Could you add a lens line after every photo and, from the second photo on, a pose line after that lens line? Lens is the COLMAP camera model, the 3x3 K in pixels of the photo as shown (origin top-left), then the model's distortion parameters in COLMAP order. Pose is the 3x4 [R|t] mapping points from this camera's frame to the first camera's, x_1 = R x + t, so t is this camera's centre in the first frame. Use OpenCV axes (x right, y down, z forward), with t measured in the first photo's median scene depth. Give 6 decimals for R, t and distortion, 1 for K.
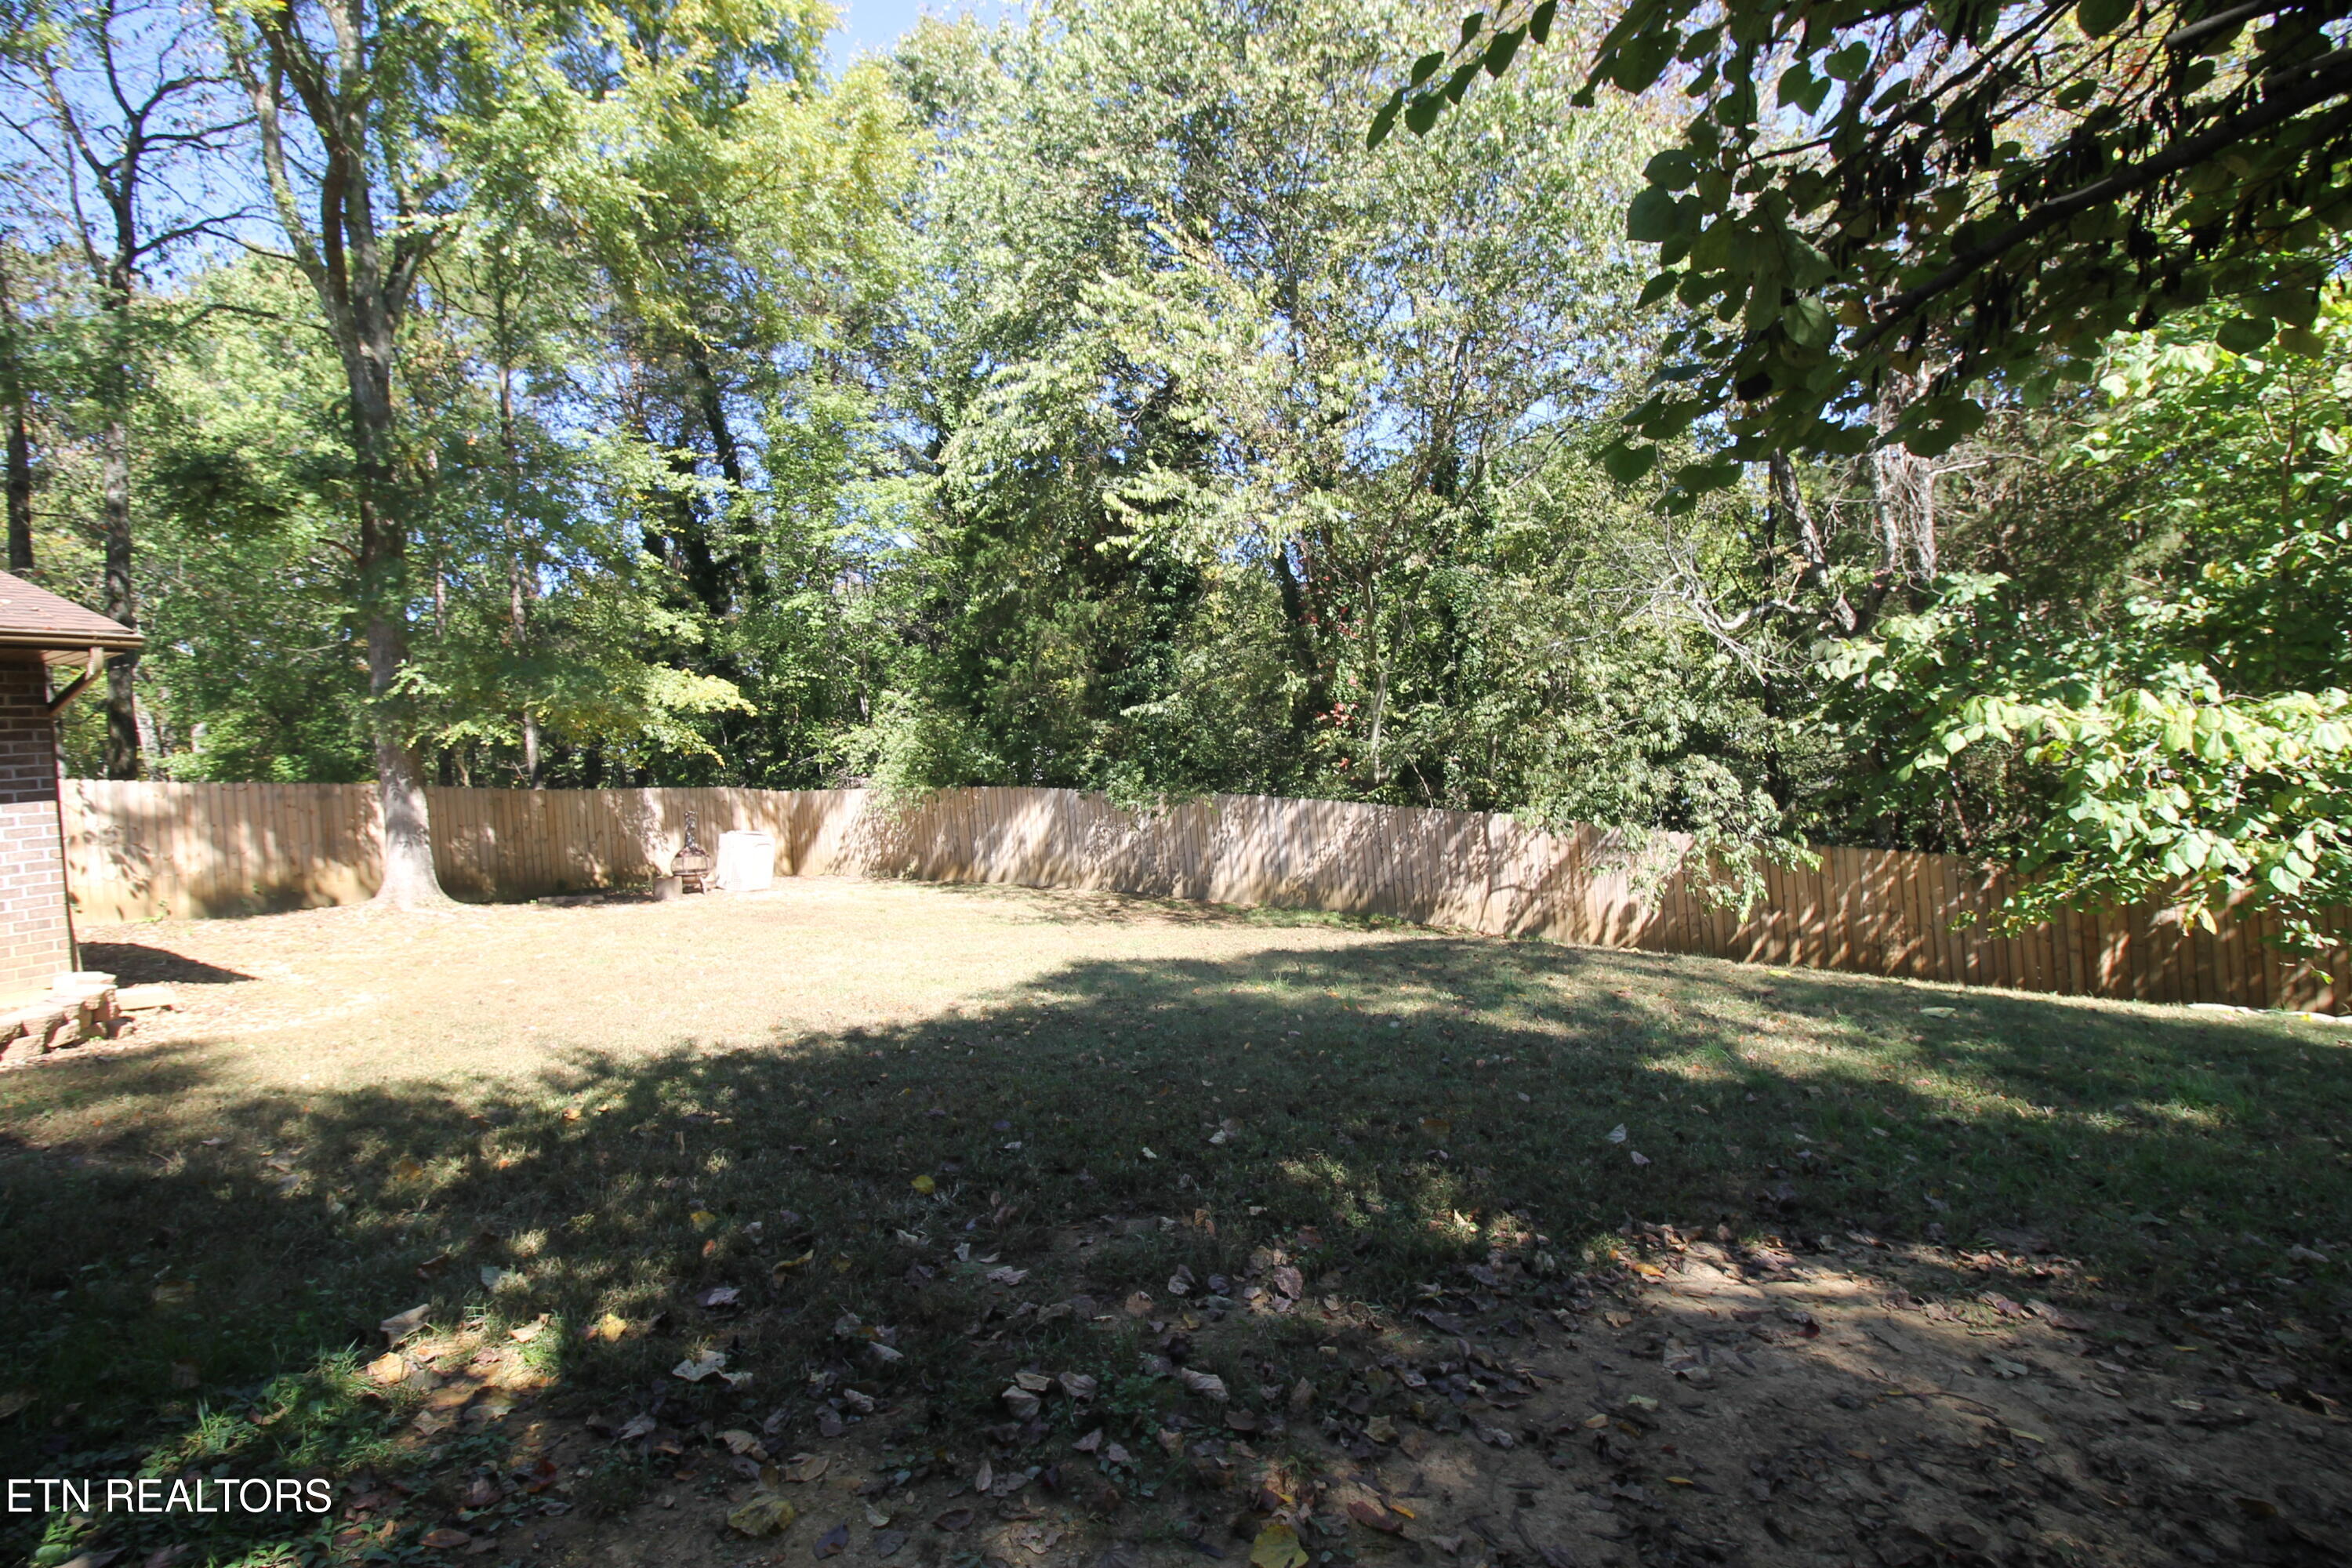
lens RADIAL K [[1109.7, 0, 1167.2], [0, 1109.7, 781.2], [0, 0, 1]] dist [-0.008888, -0.009933]
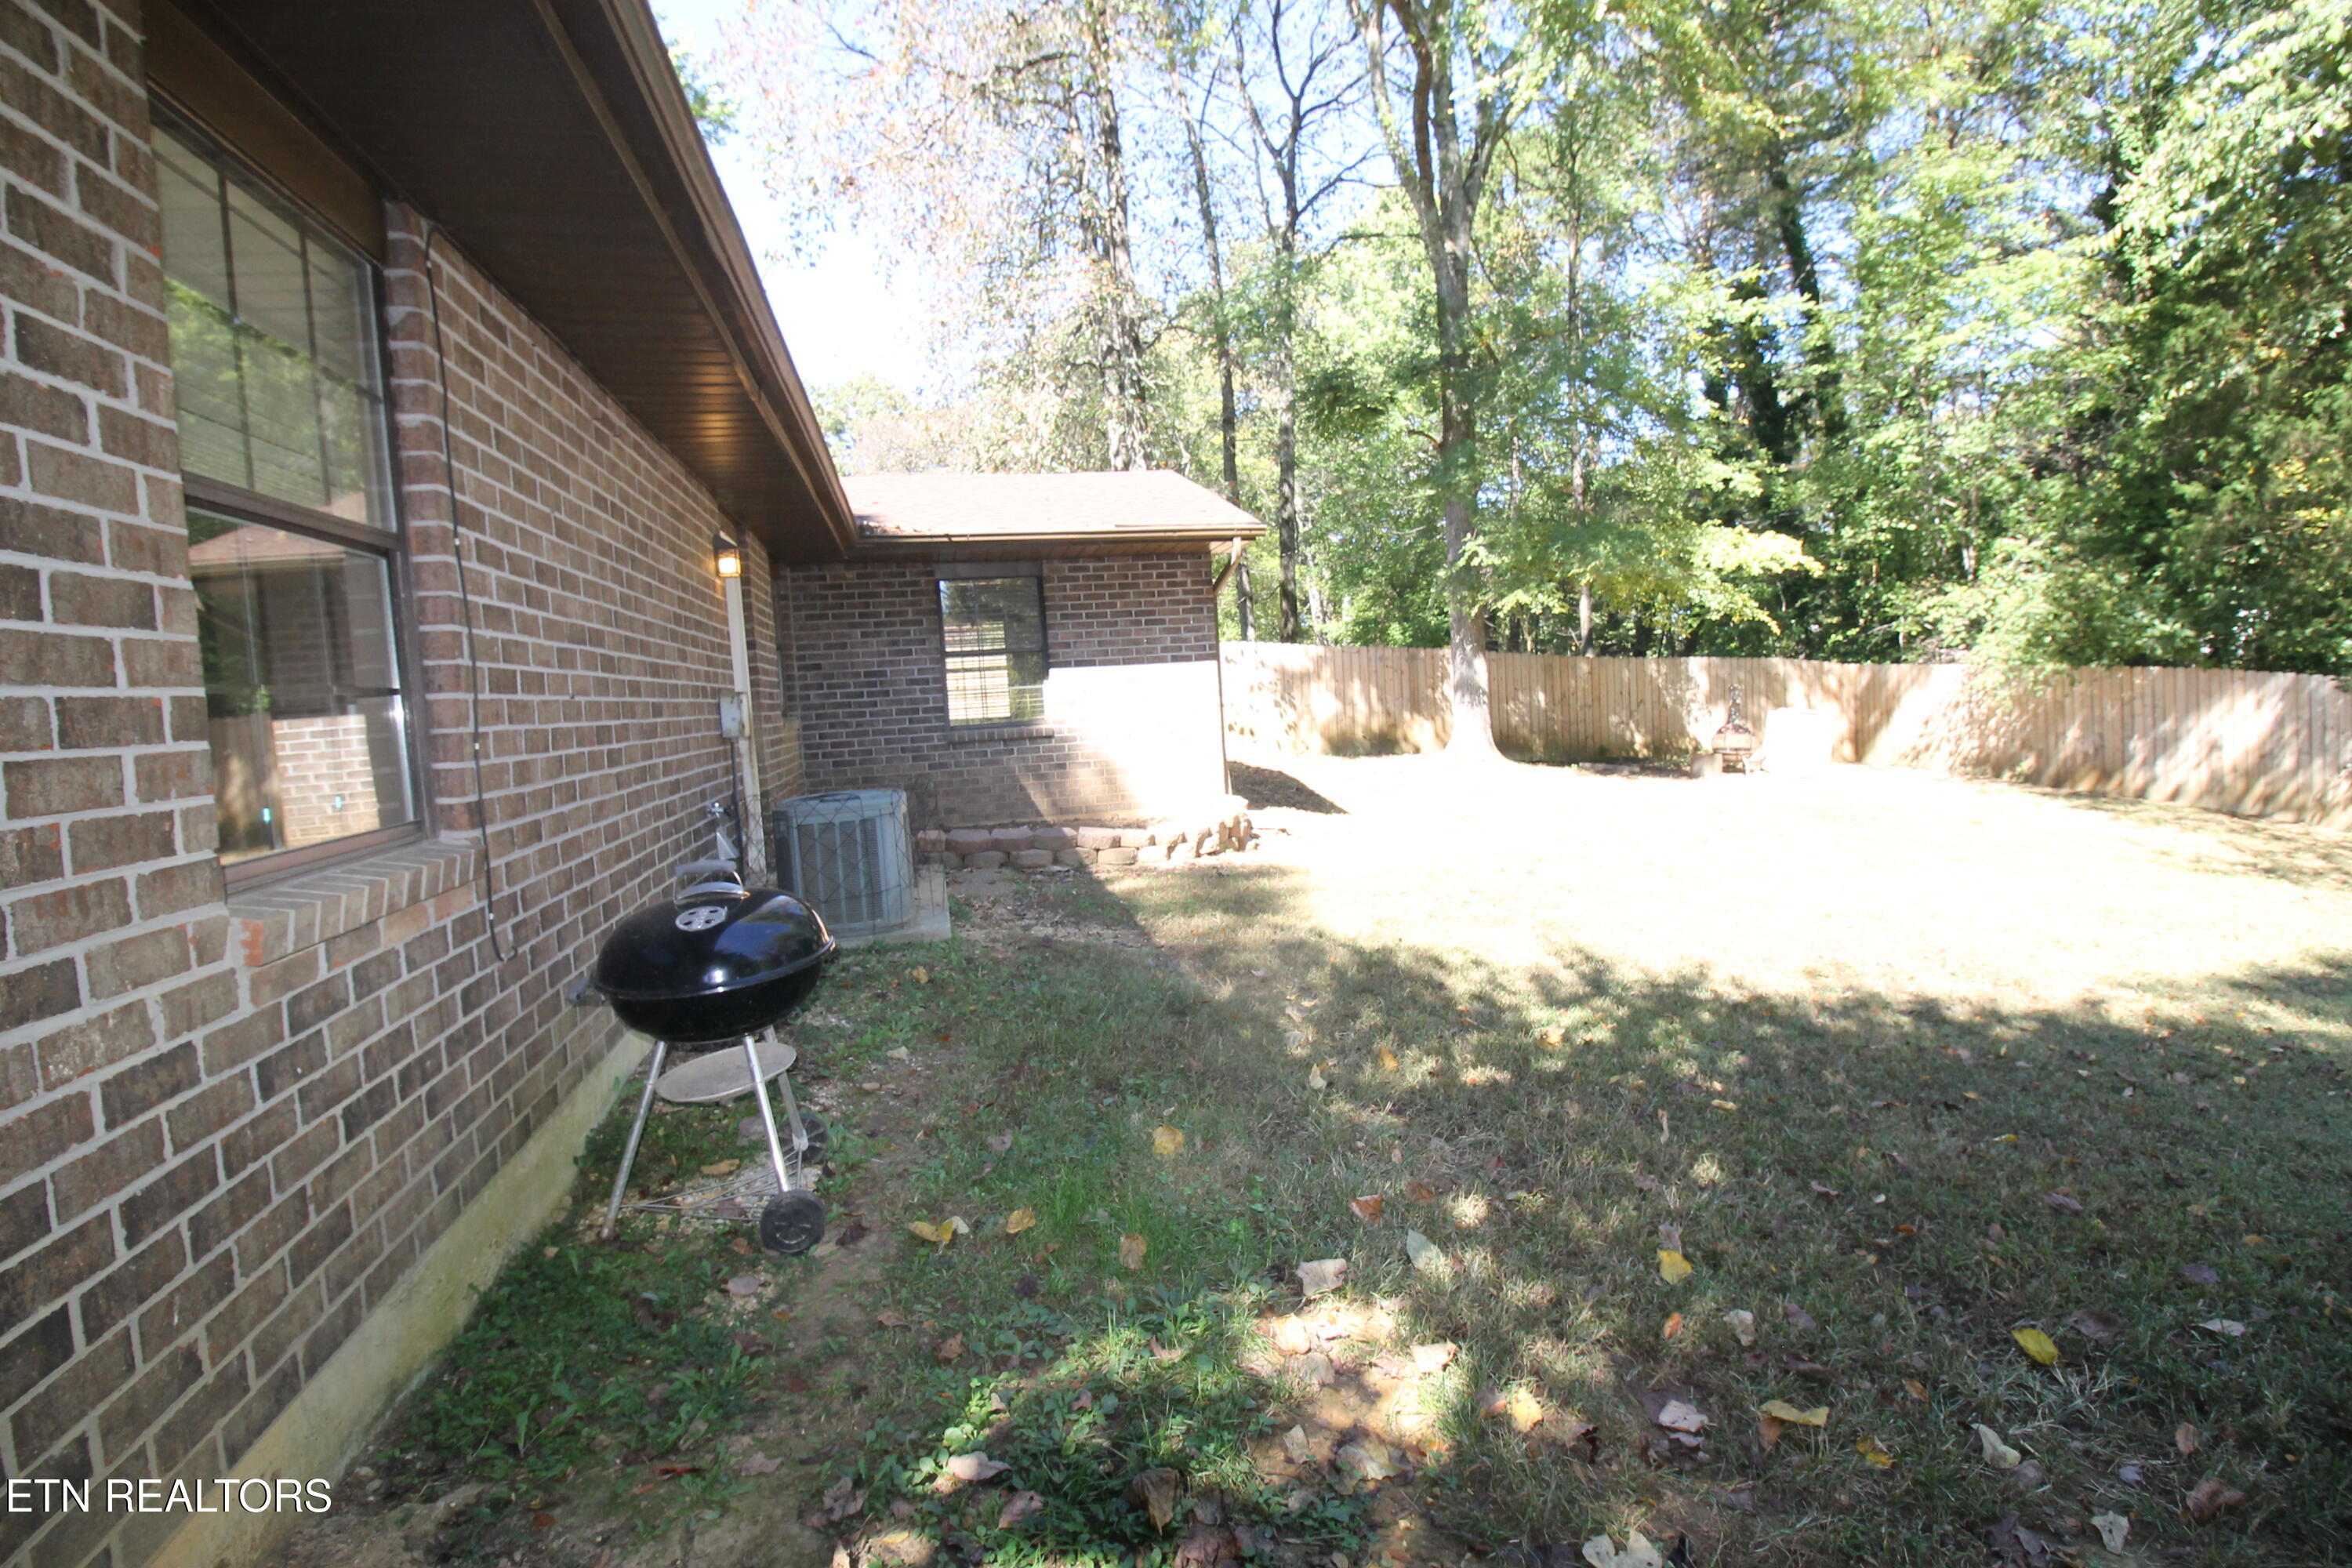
lens RADIAL K [[1109.7, 0, 1174.3], [0, 1109.7, 749.1], [0, 0, 1]] dist [-0.008888, -0.009933]
pose [[0.634872, 0.084444, -0.767989, -0.022368], [-0.013596, 0.995076, 0.098173, -0.003289], [0.772498, -0.051886, 0.632894, 0.069271]]
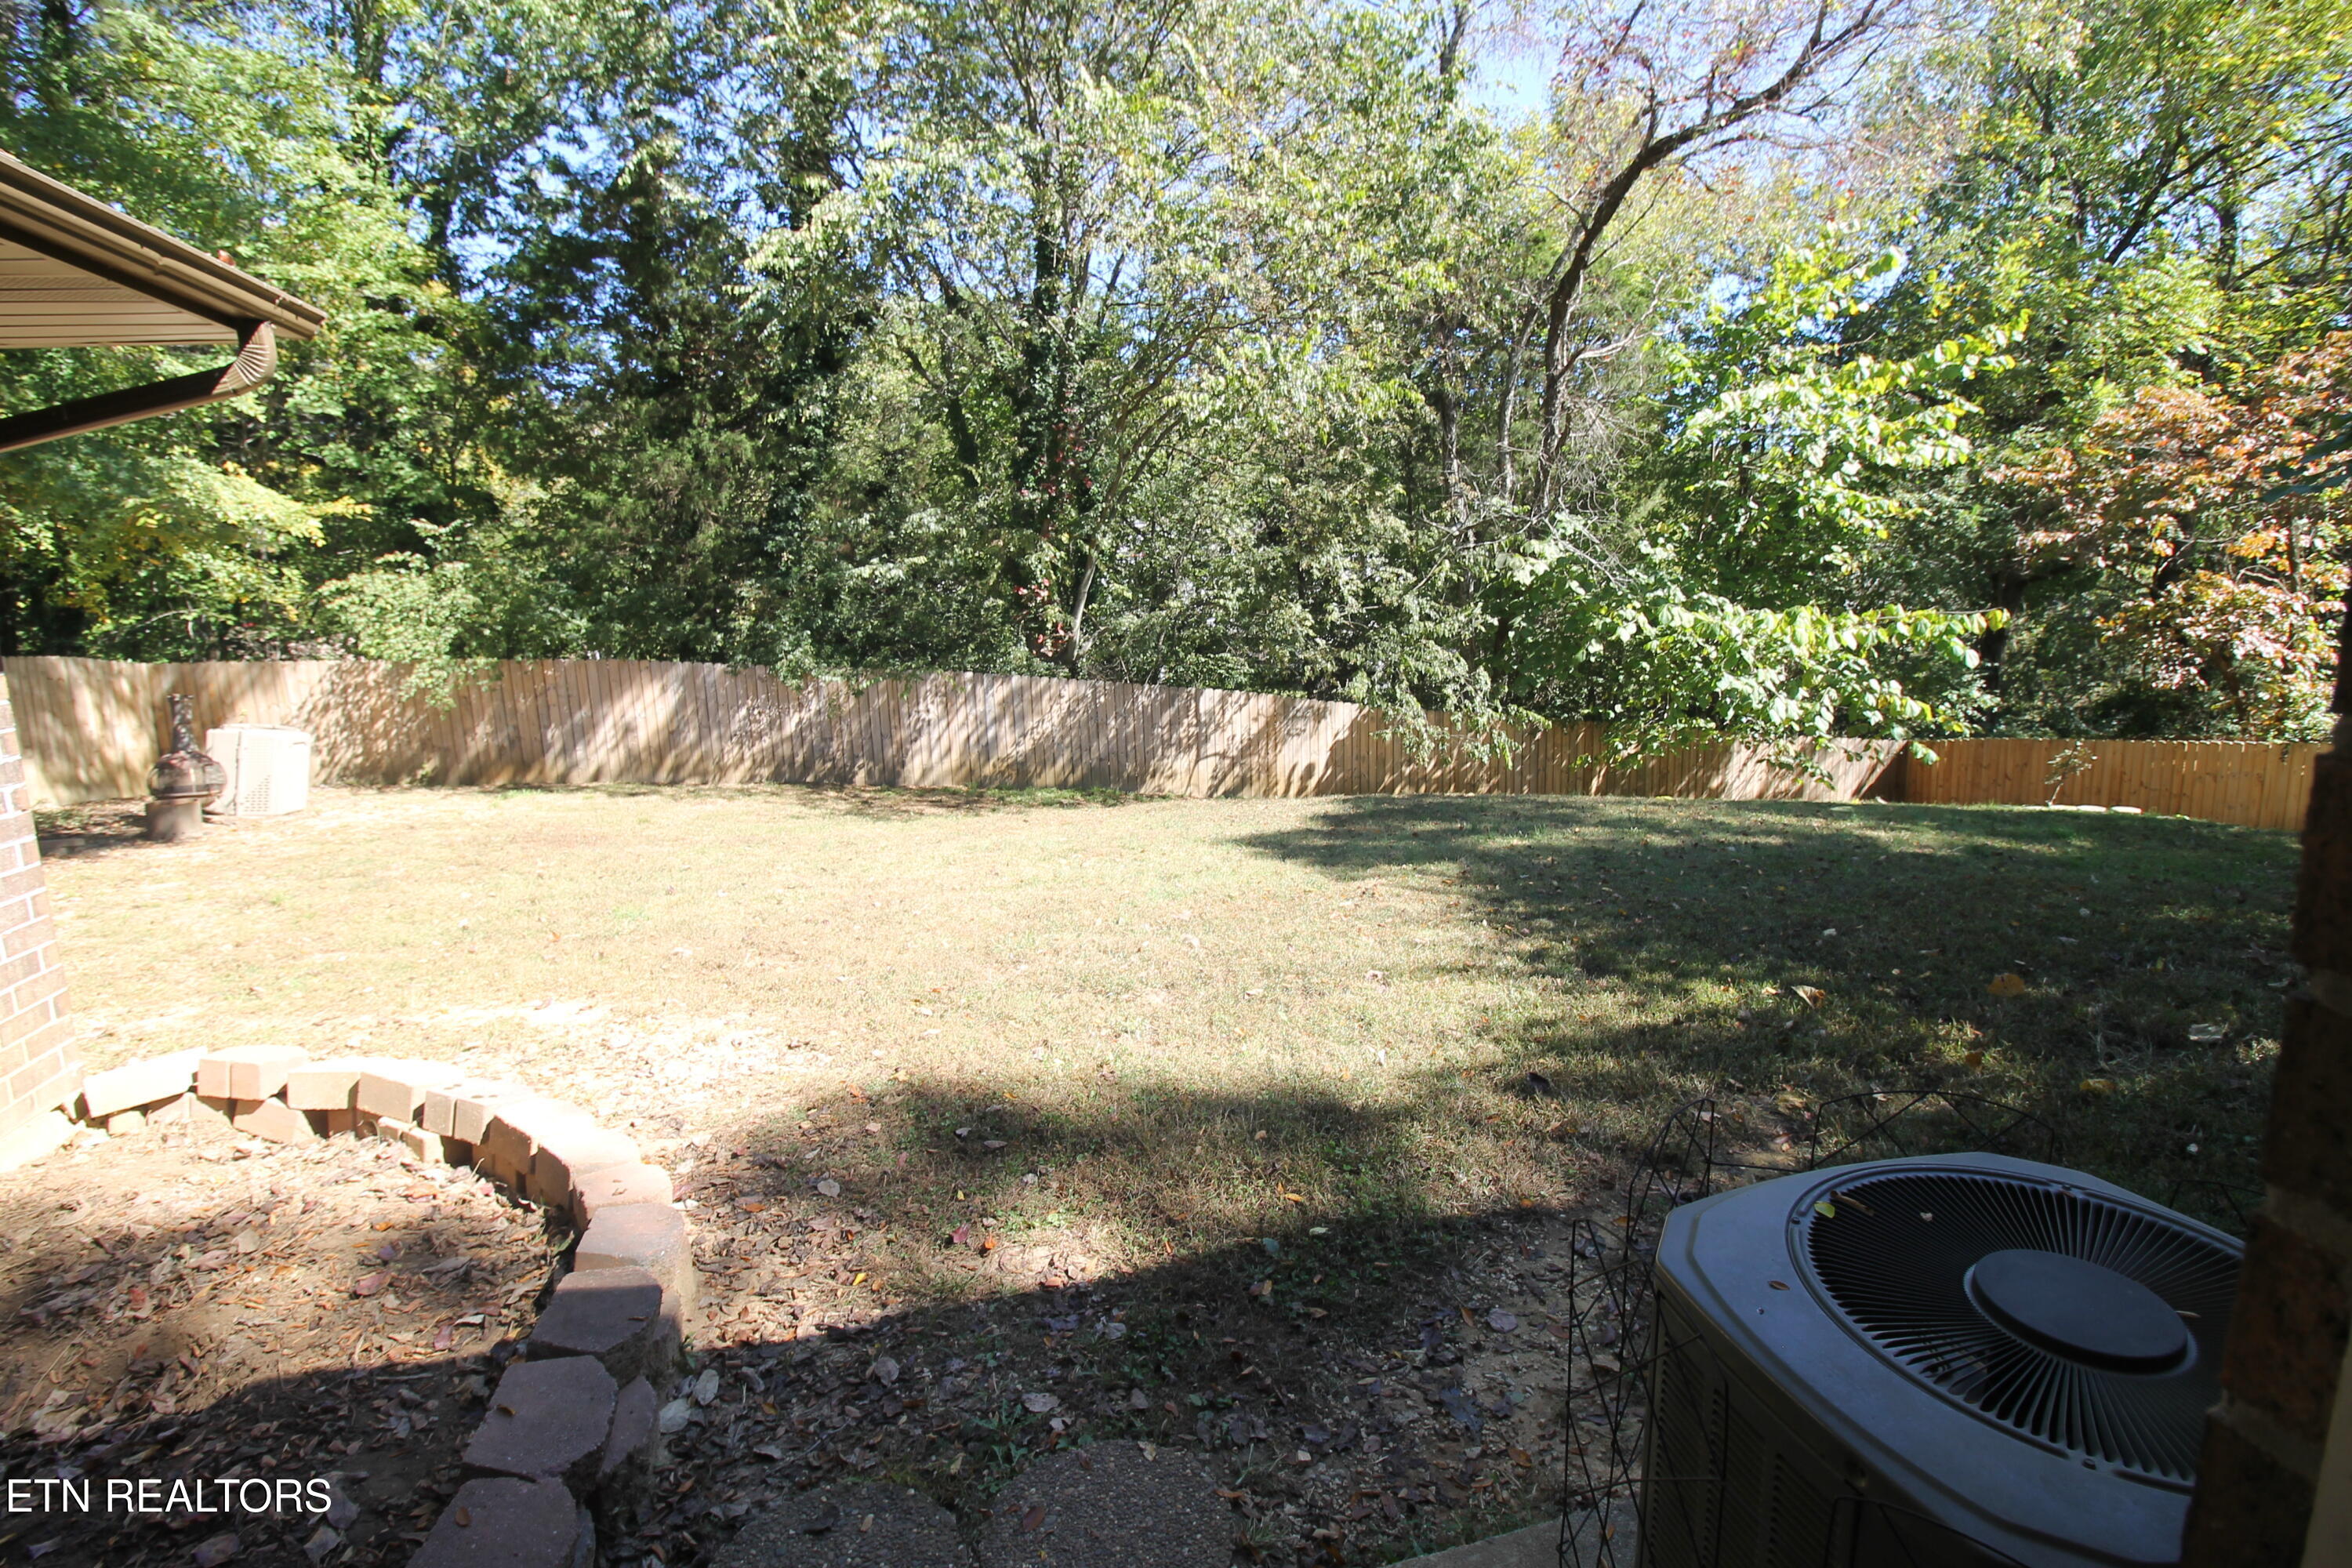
lens RADIAL K [[1109.7, 0, 1162.5], [0, 1109.7, 767.9], [0, 0, 1]] dist [-0.008888, -0.009933]
pose [[0.748165, -0.052300, 0.661449, -0.426021], [-0.012037, 0.995655, 0.092341, 0.004987], [-0.663404, -0.077048, 0.744284, 0.182828]]
